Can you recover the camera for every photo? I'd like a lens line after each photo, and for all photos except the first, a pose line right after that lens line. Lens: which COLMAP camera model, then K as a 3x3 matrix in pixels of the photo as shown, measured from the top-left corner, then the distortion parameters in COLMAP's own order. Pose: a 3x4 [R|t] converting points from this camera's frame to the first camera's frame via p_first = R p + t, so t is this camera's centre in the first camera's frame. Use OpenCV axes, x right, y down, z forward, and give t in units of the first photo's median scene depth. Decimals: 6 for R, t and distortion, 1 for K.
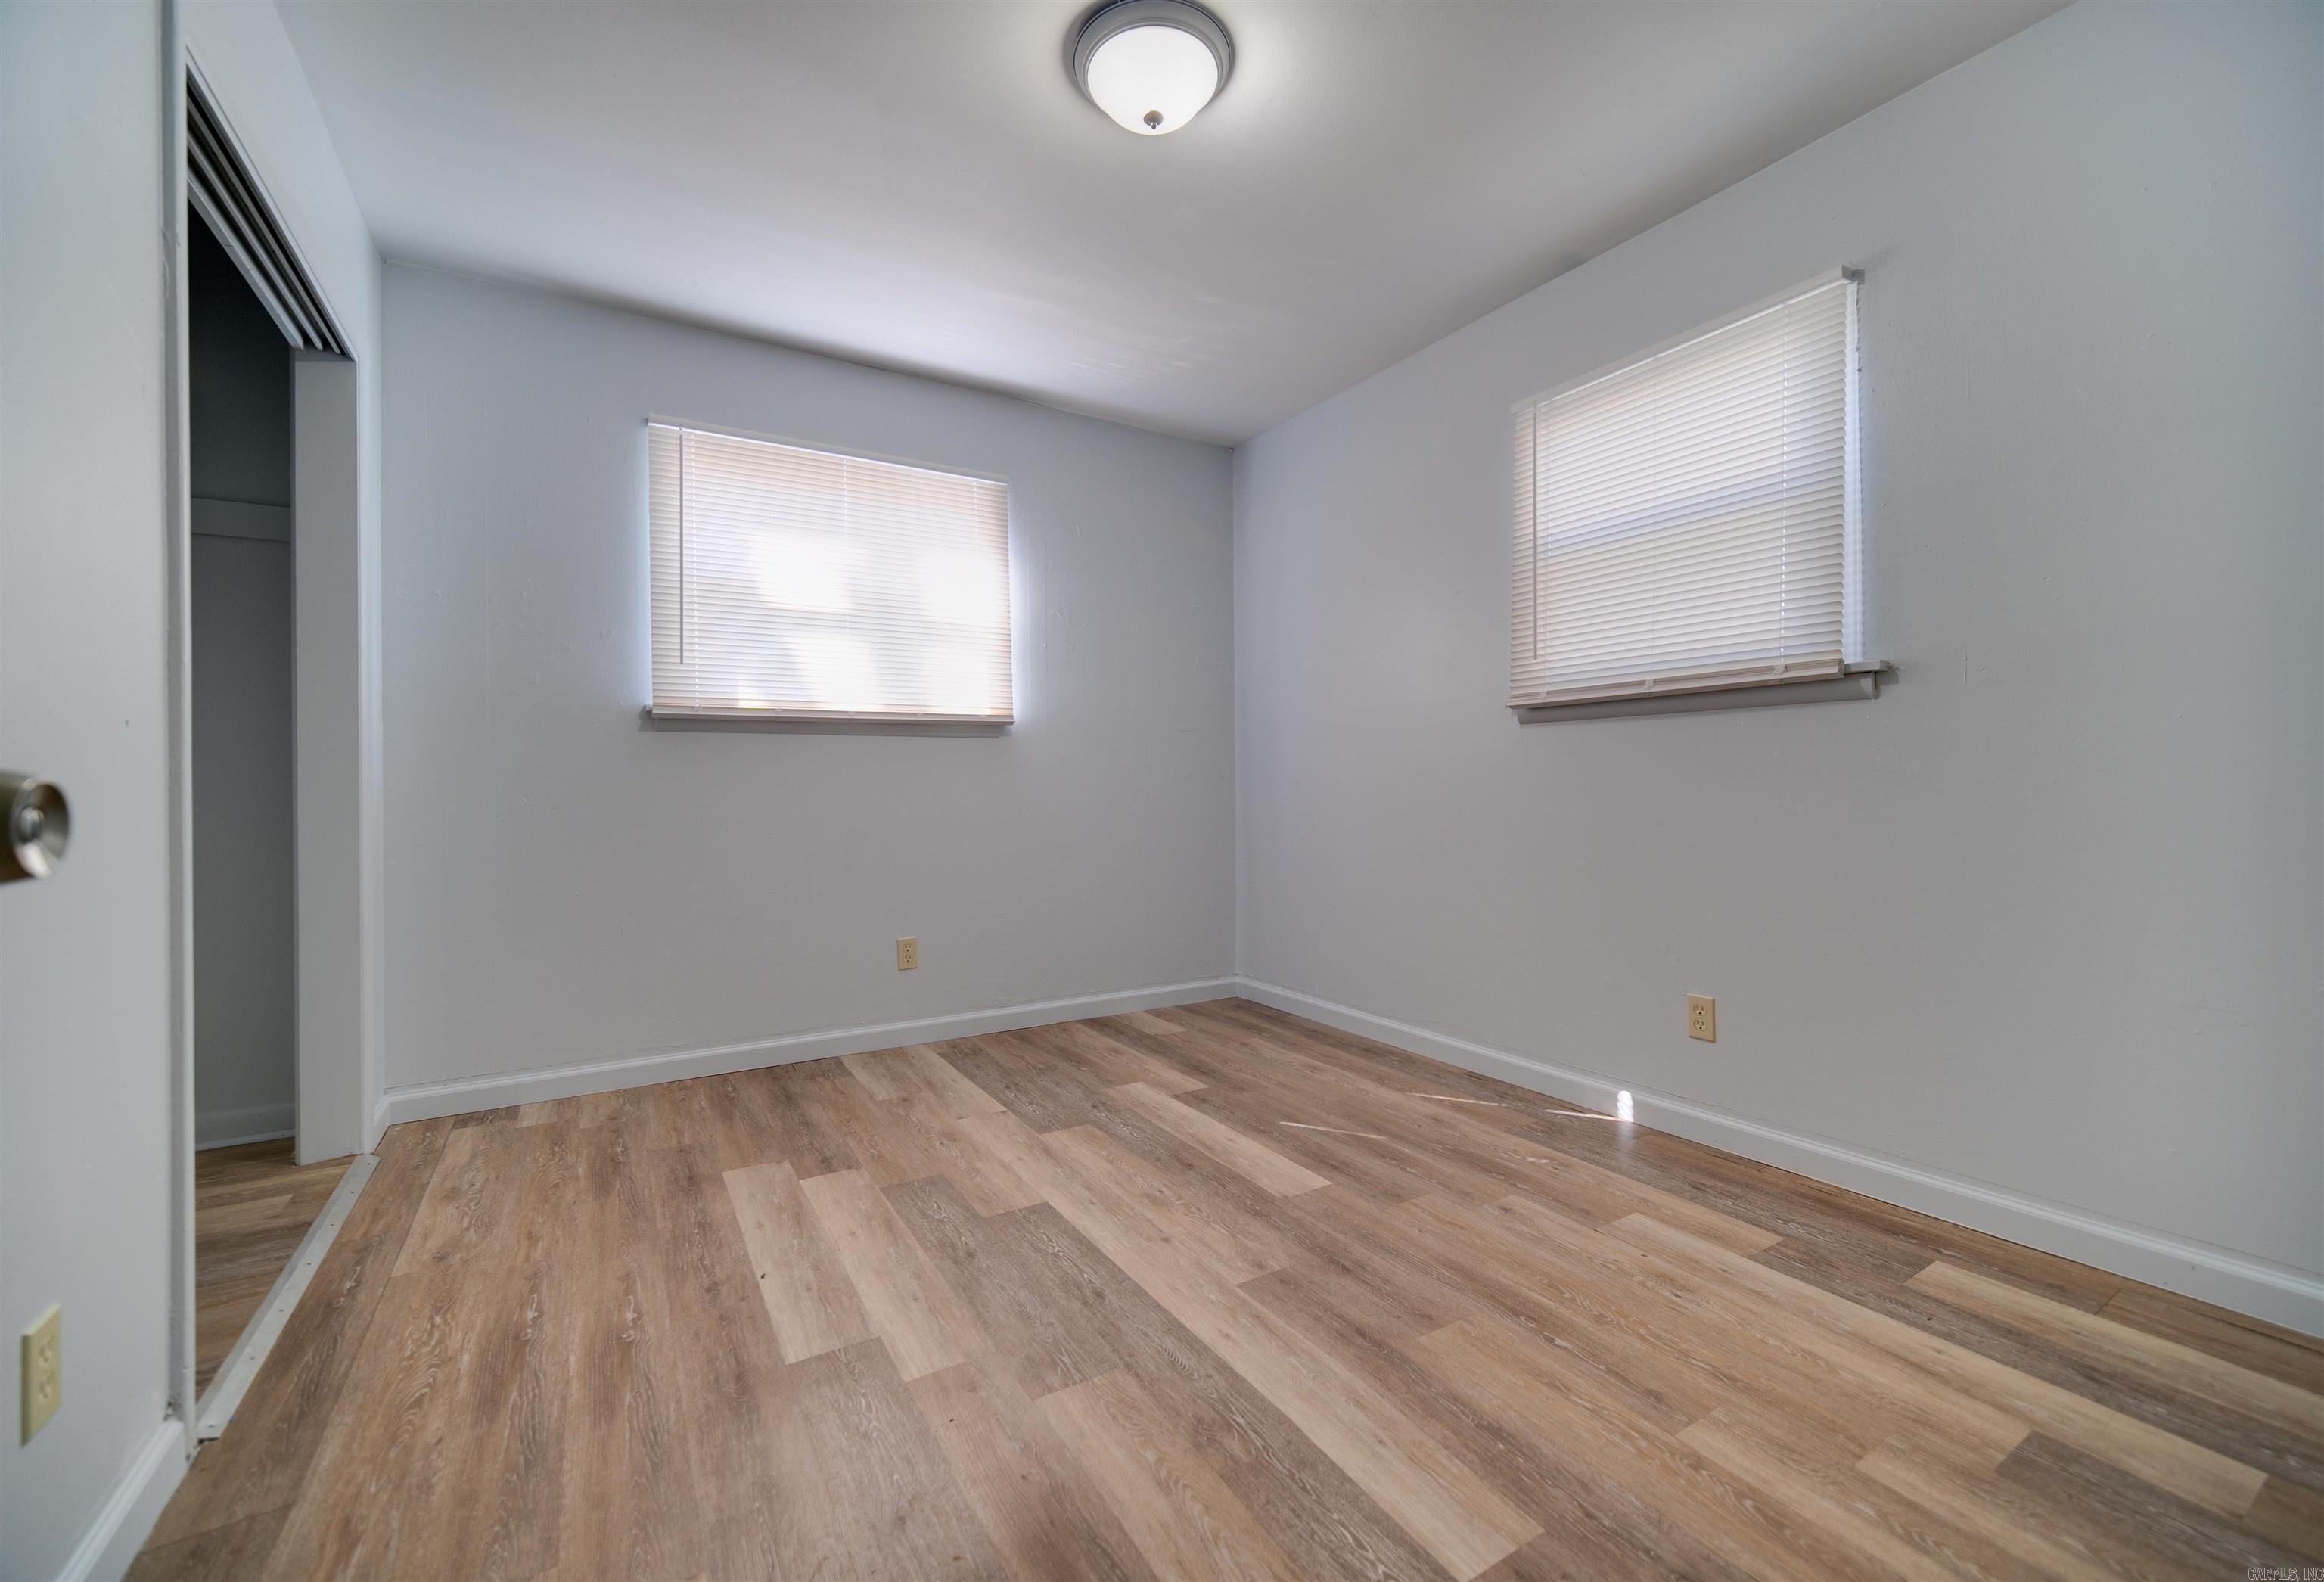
lens RADIAL K [[932.5, 0, 1162.0], [0, 932.5, 791.0], [0, 0, 1]] dist [-0.000209, 0.000154]
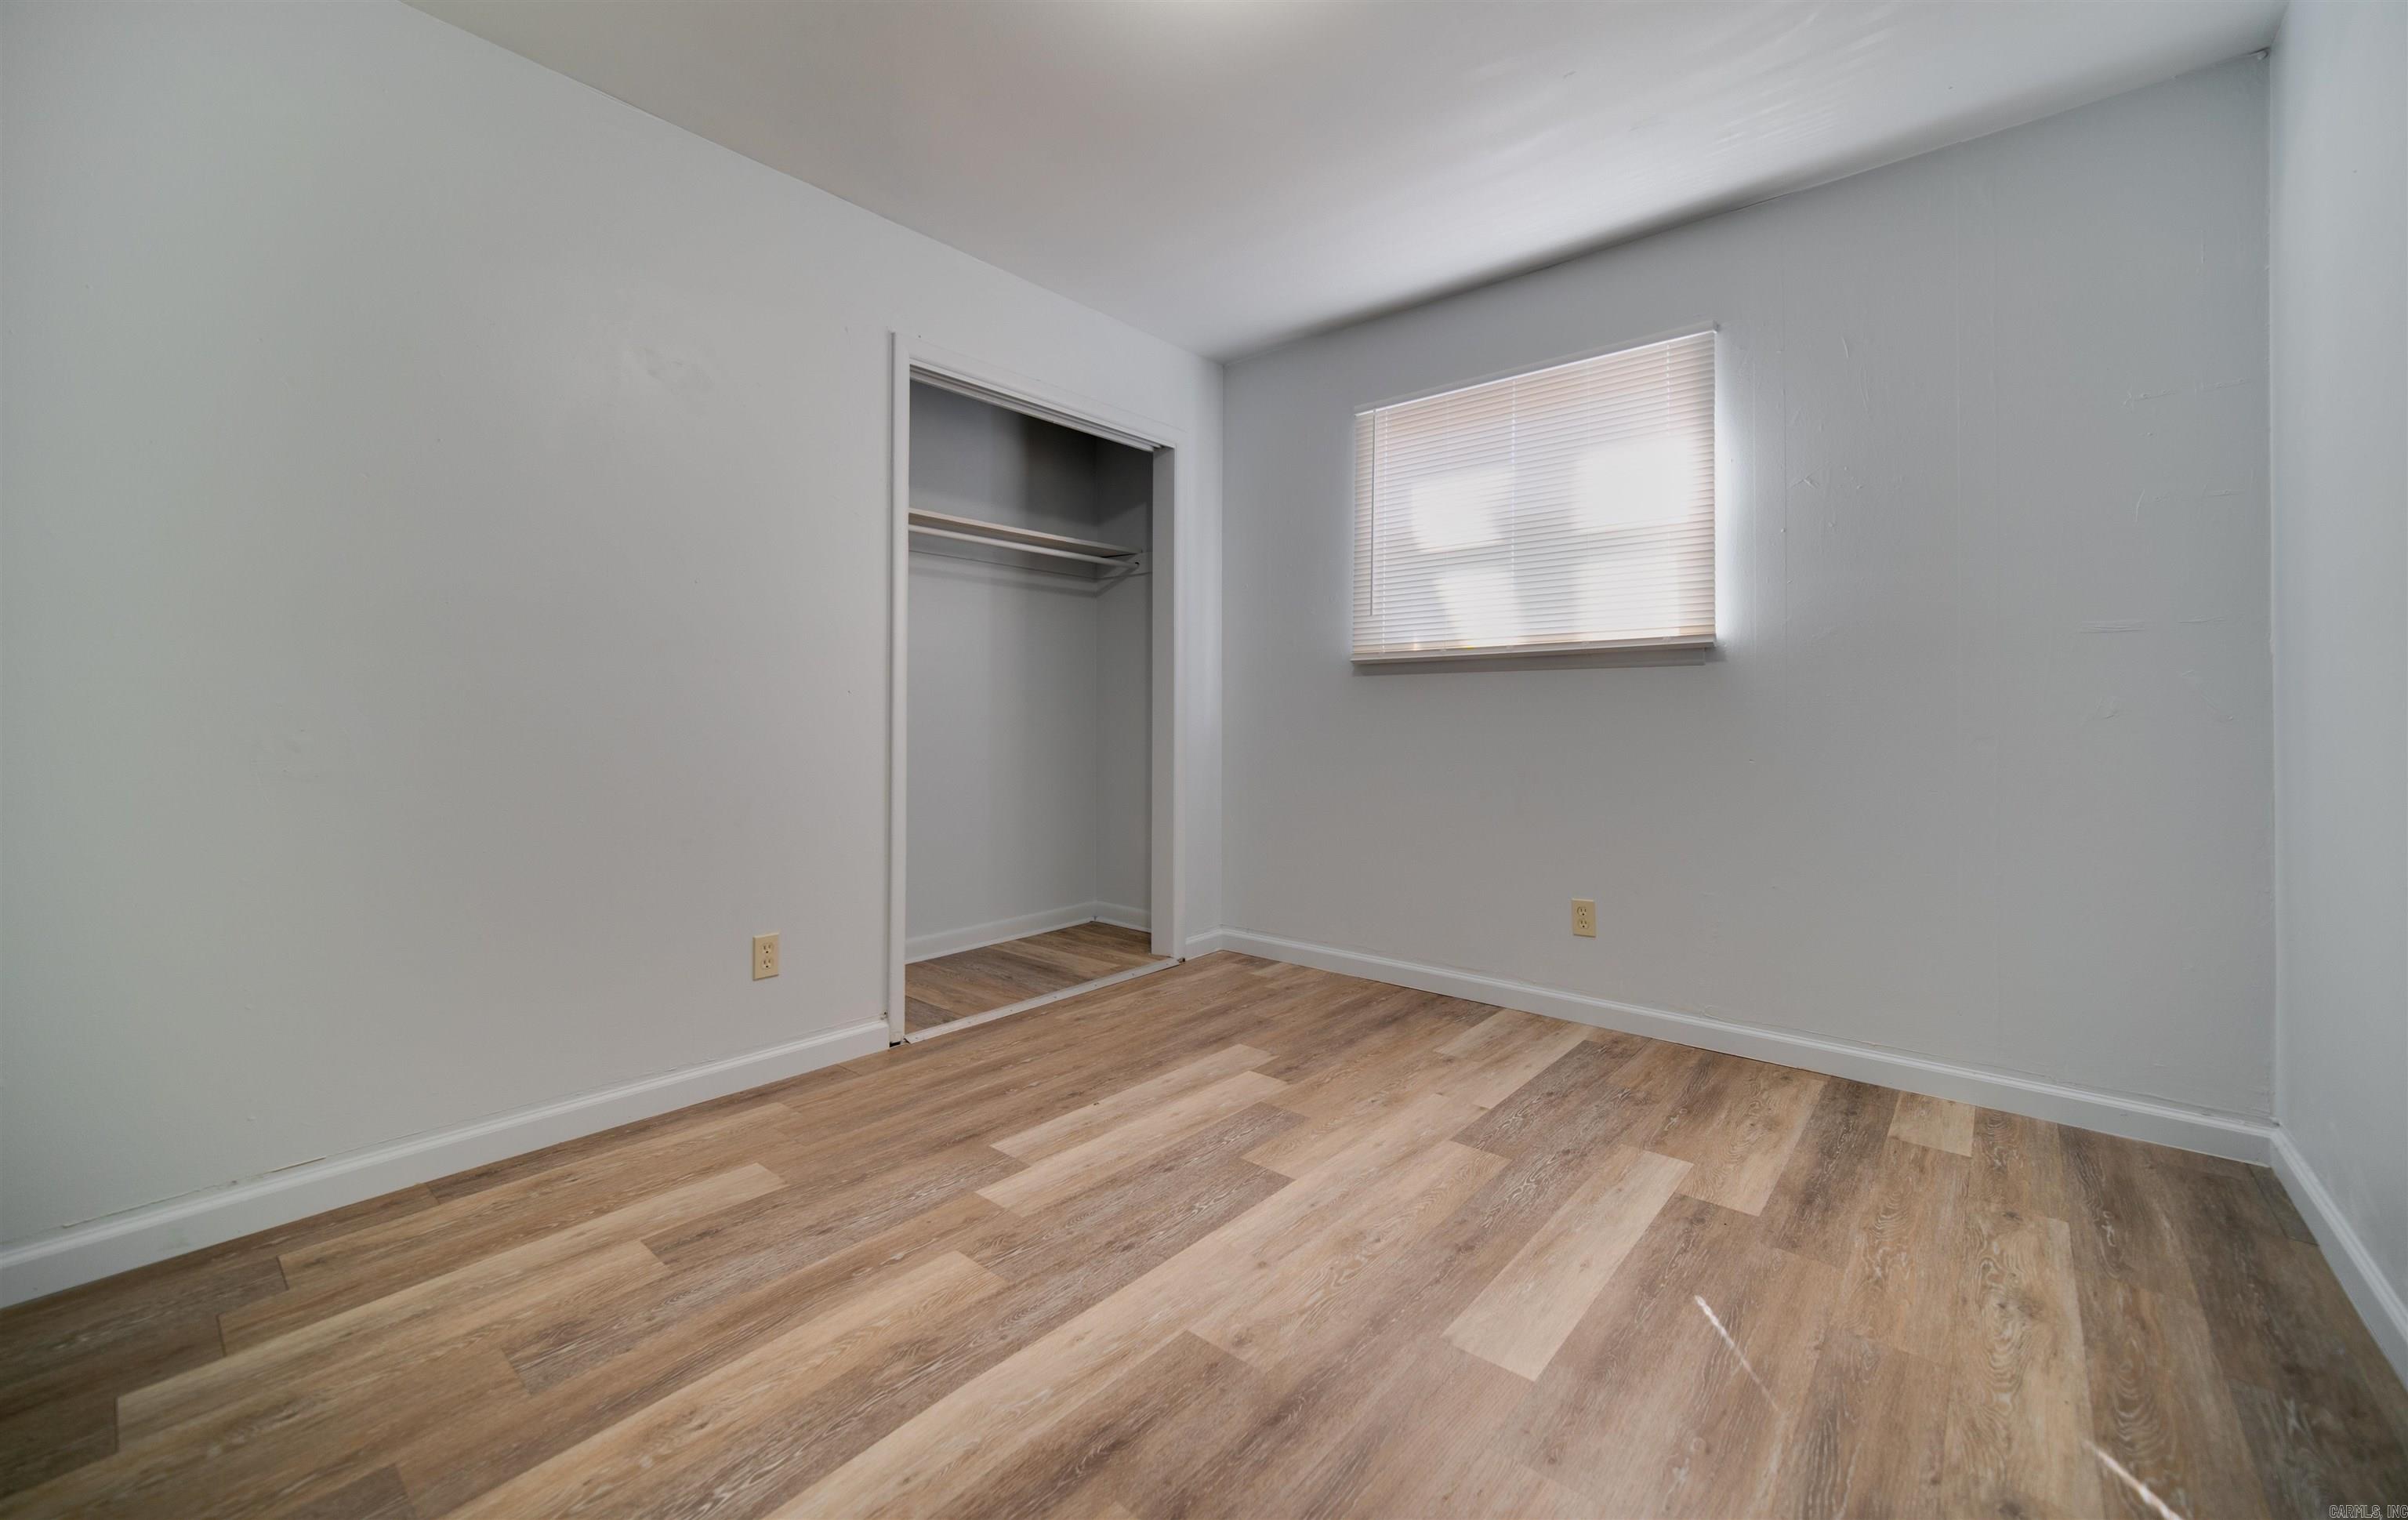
lens RADIAL K [[945.1, 0, 1196.2], [0, 945.1, 714.4], [0, 0, 1]] dist [-0.000895, 0.000110]
pose [[0.313483, 0.002953, -0.949589, 0.650402], [-0.013505, 0.999908, -0.001349, -0.014067], [0.949498, 0.013247, 0.313494, 0.543180]]
